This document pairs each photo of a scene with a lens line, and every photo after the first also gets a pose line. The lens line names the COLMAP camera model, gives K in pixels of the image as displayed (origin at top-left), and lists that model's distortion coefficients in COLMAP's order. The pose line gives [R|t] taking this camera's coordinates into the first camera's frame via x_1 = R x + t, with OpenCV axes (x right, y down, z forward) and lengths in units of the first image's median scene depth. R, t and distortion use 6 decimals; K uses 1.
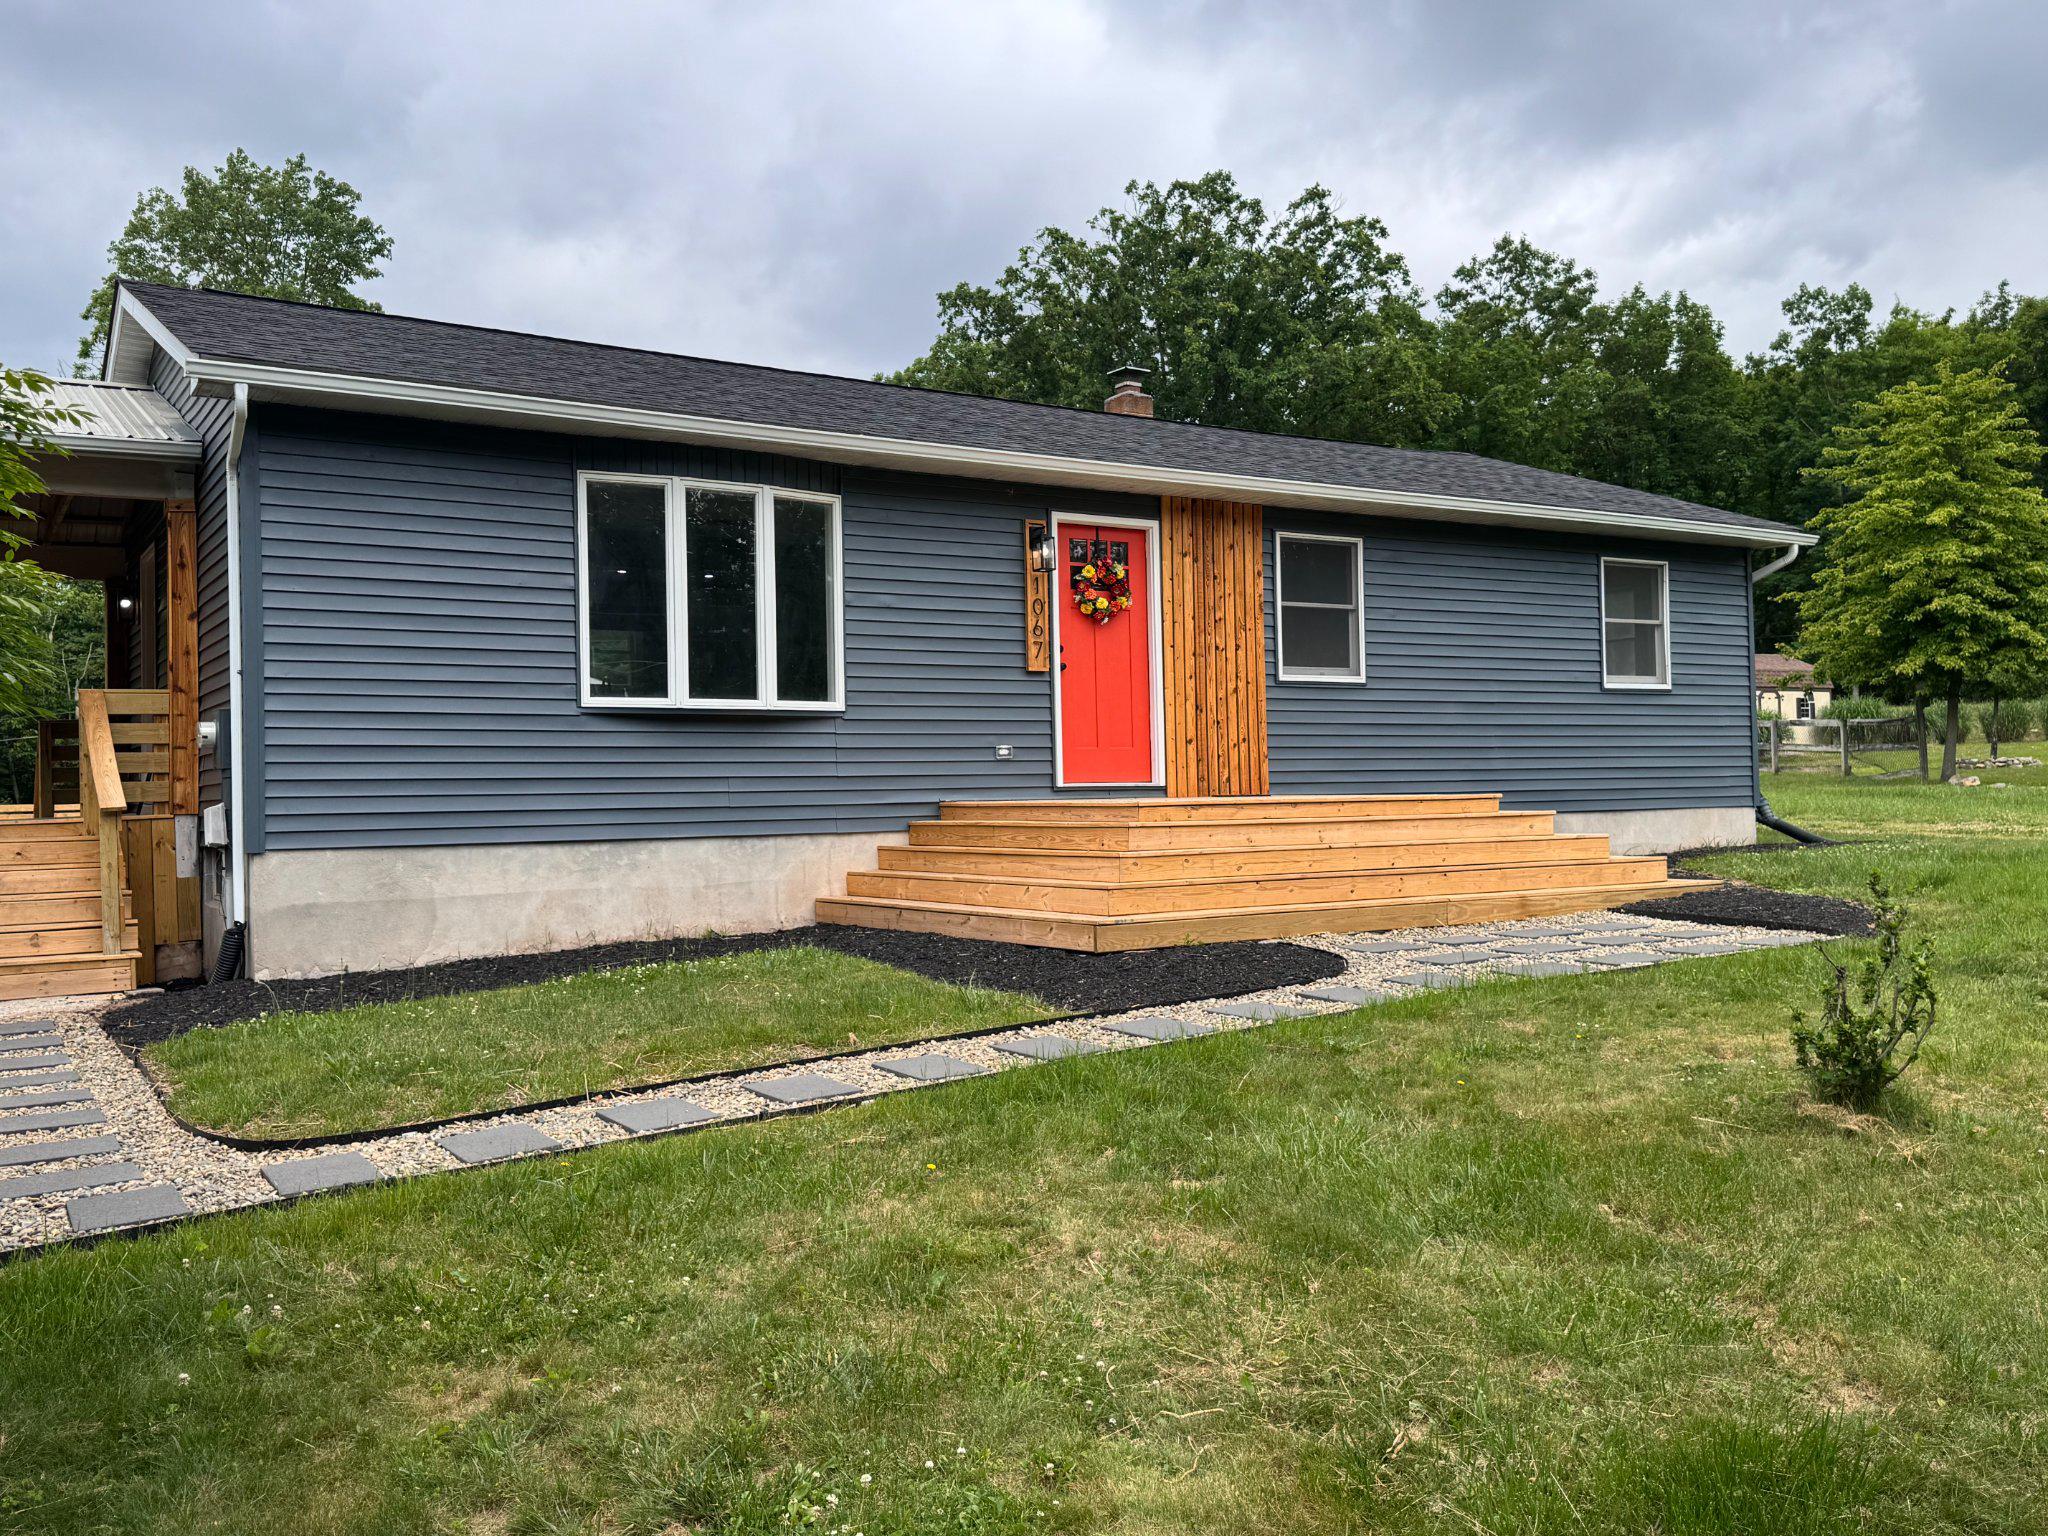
lens RADIAL K [[1692.4, 0, 1024.0], [0, 1692.4, 768.0], [0, 0, 1]] dist [0.085348, -0.001249]
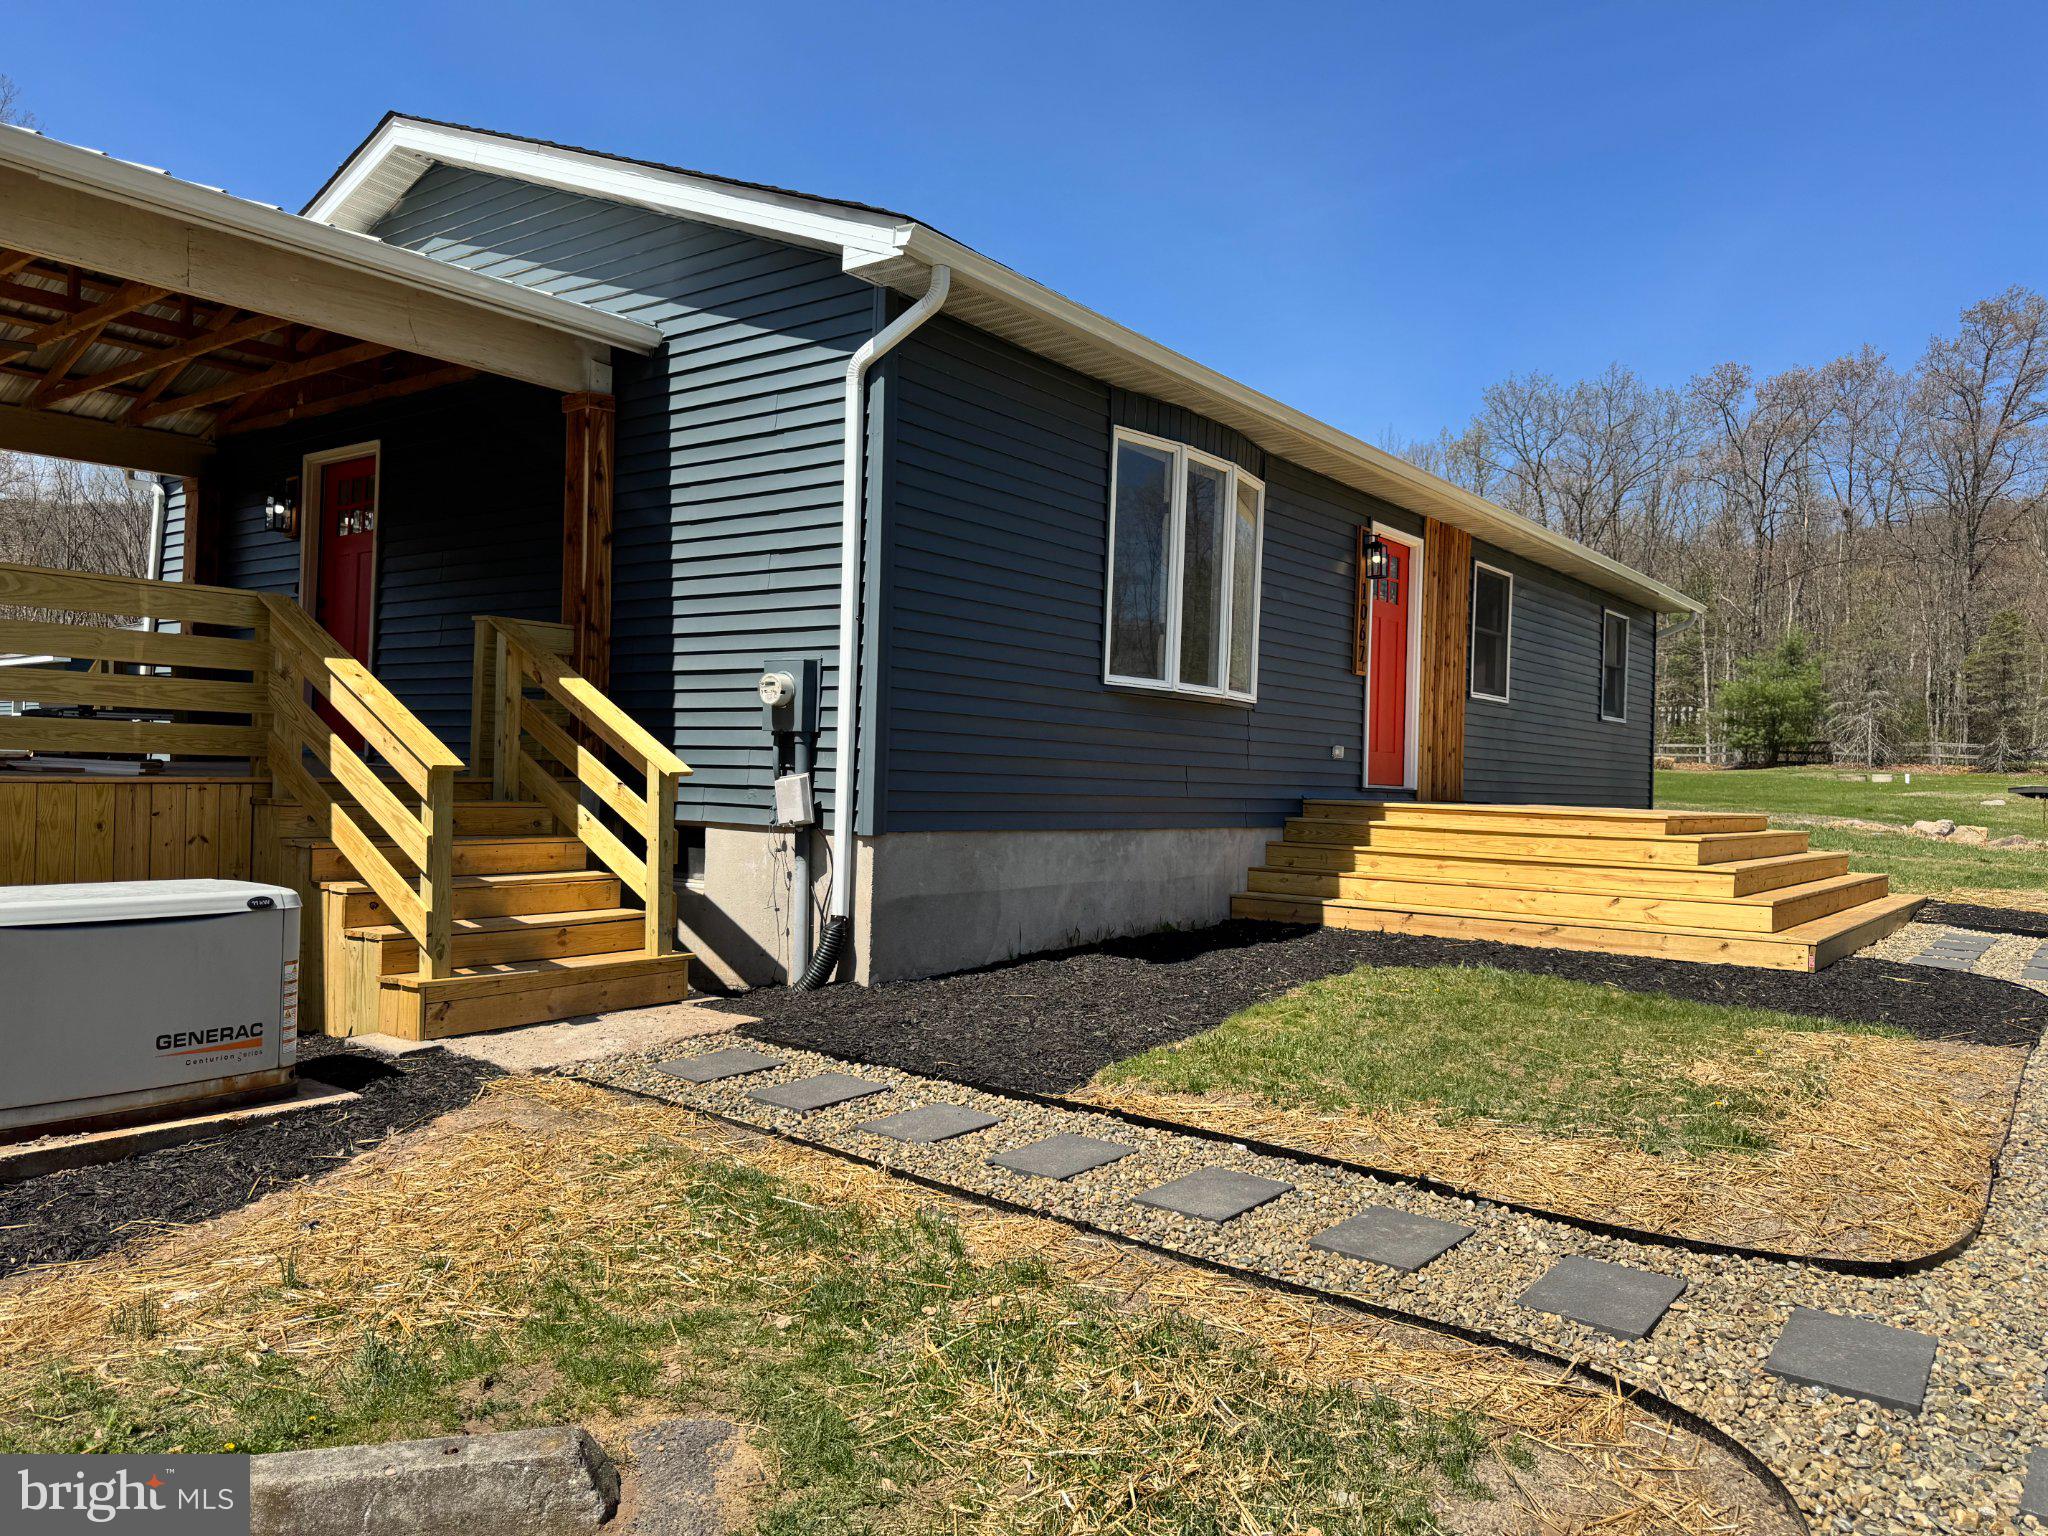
lens RADIAL K [[1449.7, 0, 1024.0], [0, 1449.7, 768.0], [0, 0, 1]] dist [0.090140, -0.121816]
pose [[0.936152, 0.052076, 0.347719, -0.463497], [-0.057443, 0.998336, 0.005137, 0.006390], [-0.346873, -0.024783, 0.937585, 0.226919]]
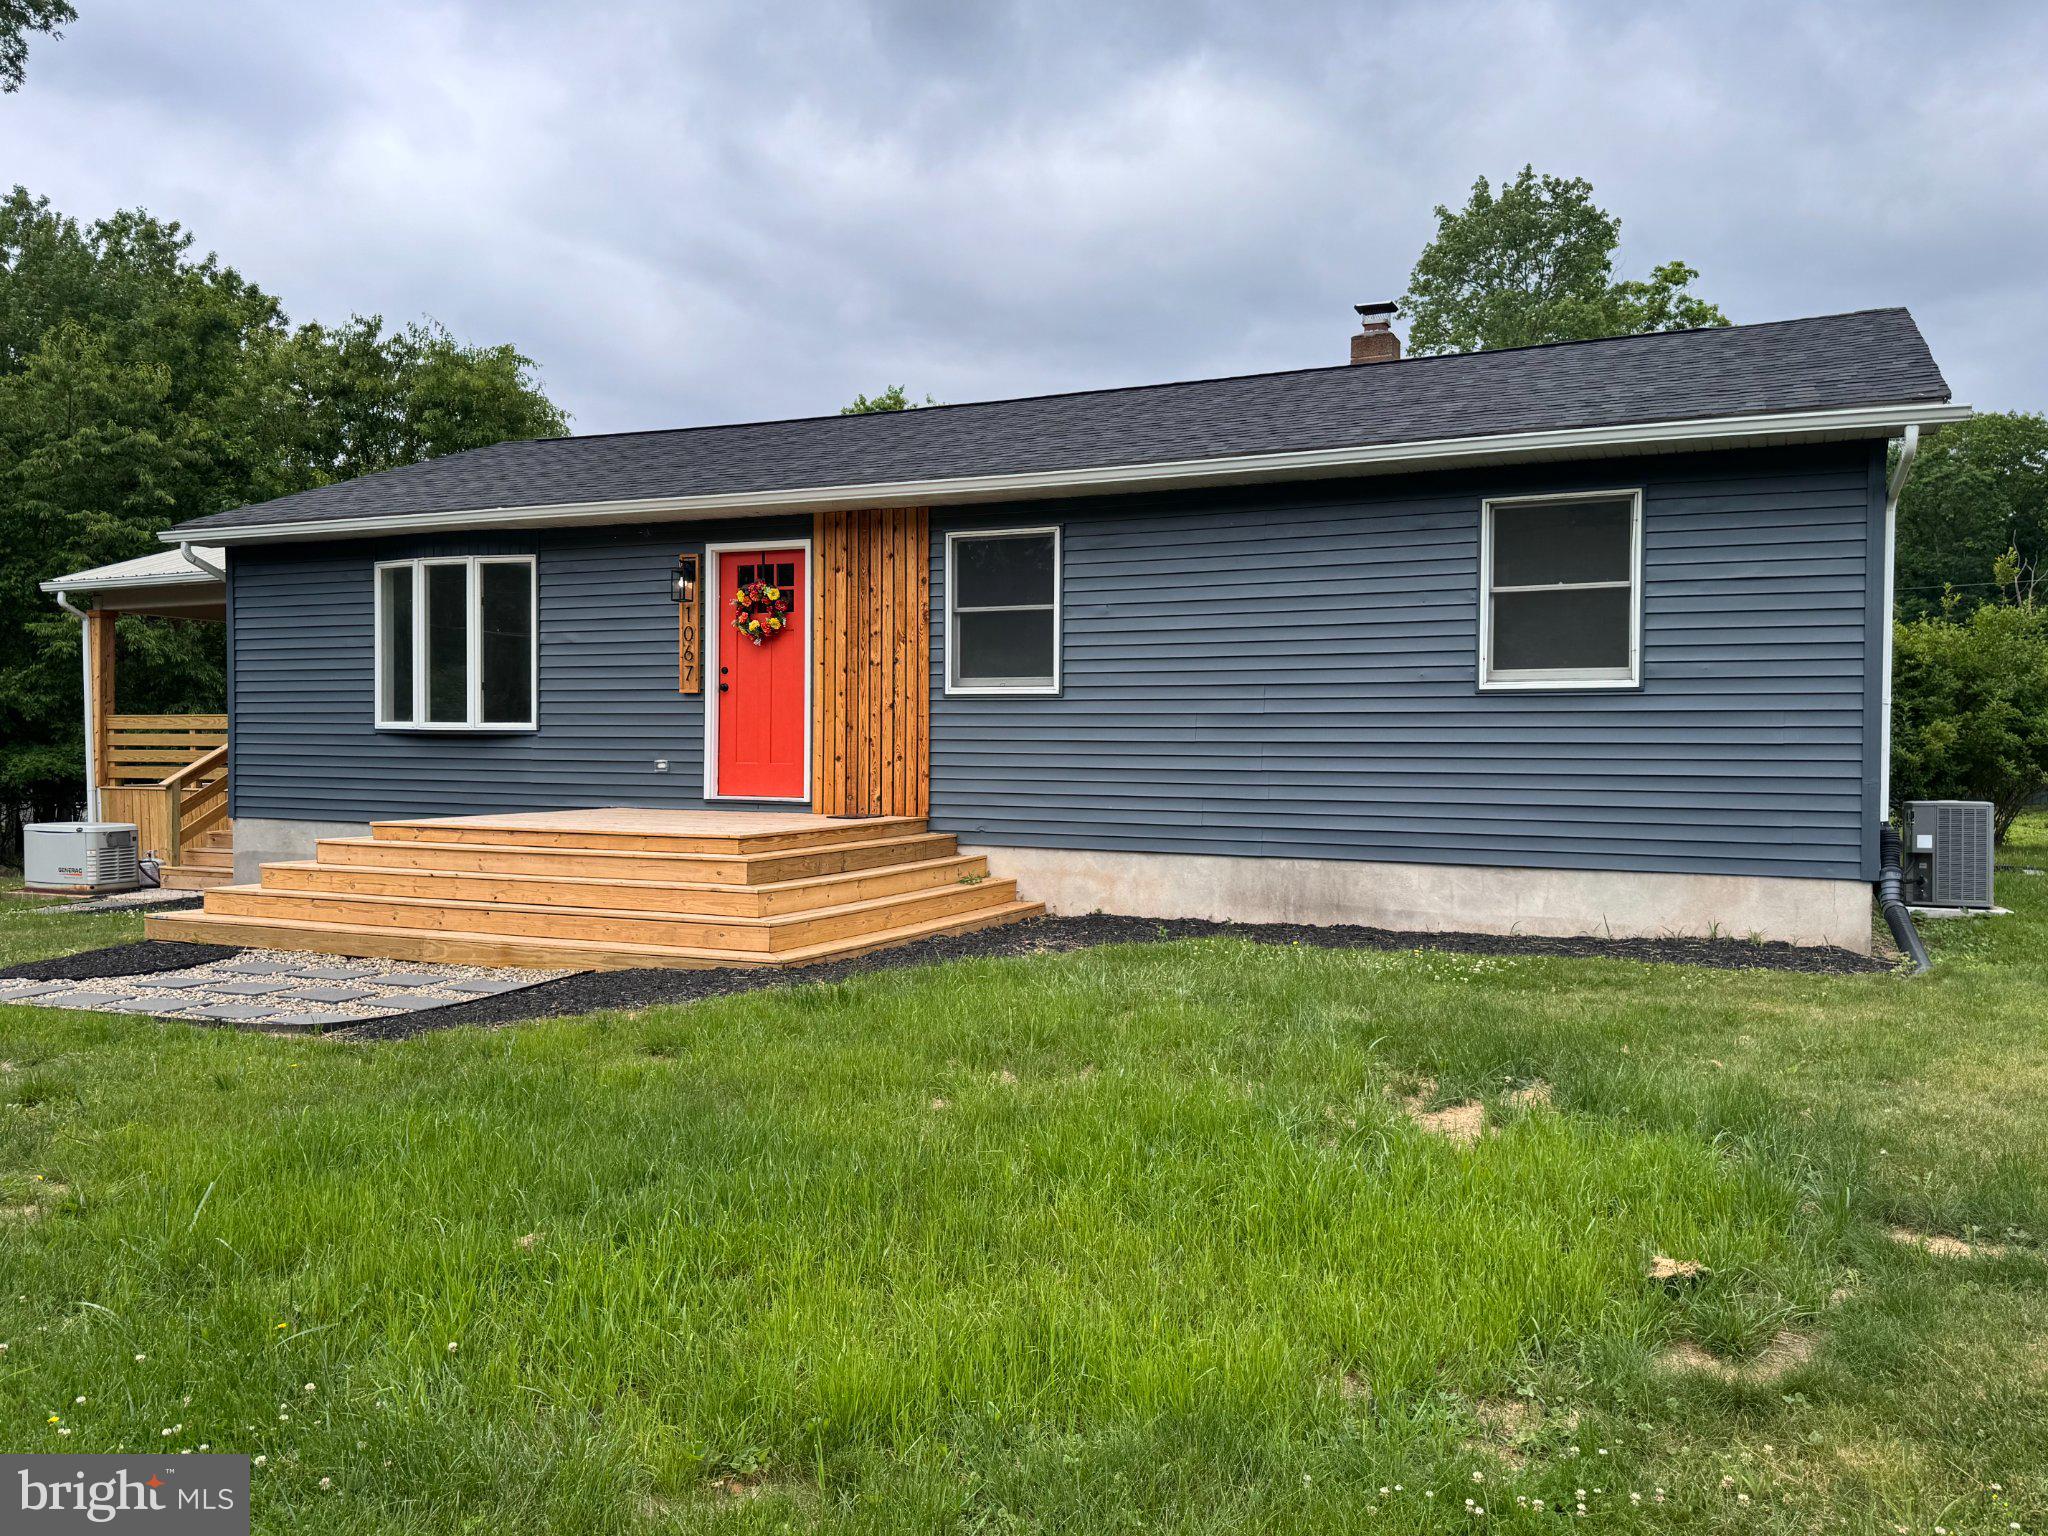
lens RADIAL K [[1577.9, 0, 1042.5], [0, 1577.9, 781.8], [0, 0, 1]] dist [0.149036, -0.289070]
pose [[0.541797, 0.045054, -0.839301, 0.950742], [-0.003552, 0.998676, 0.051317, -0.050580], [0.840502, -0.024822, 0.541240, 0.601656]]
